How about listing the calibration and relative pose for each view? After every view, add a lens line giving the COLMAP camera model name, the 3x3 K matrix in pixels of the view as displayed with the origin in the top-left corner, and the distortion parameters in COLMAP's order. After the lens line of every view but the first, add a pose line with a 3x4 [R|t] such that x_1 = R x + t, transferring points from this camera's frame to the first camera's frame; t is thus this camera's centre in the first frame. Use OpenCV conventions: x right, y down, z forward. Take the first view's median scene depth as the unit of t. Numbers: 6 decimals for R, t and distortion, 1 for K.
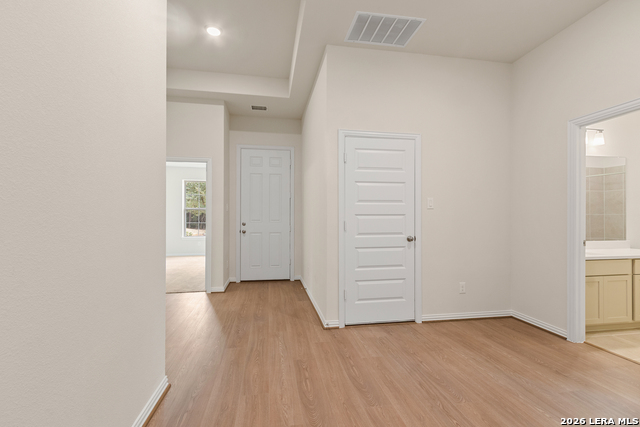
lens RADIAL K [[293.7, 0, 317.4], [0, 293.7, 218.4], [0, 0, 1]] dist [0.002553, 0.000556]
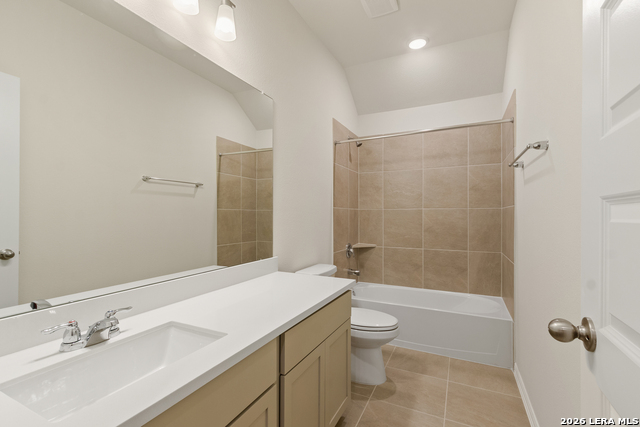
lens RADIAL K [[293.7, 0, 319.6], [0, 293.7, 215.1], [0, 0, 1]] dist [0.002553, 0.000556]
pose [[0.586845, 0.005371, 0.809681, 0.481647], [-0.003416, 0.999986, -0.004158, 0.001496], [-0.809692, -0.000326, 0.586855, 0.448235]]
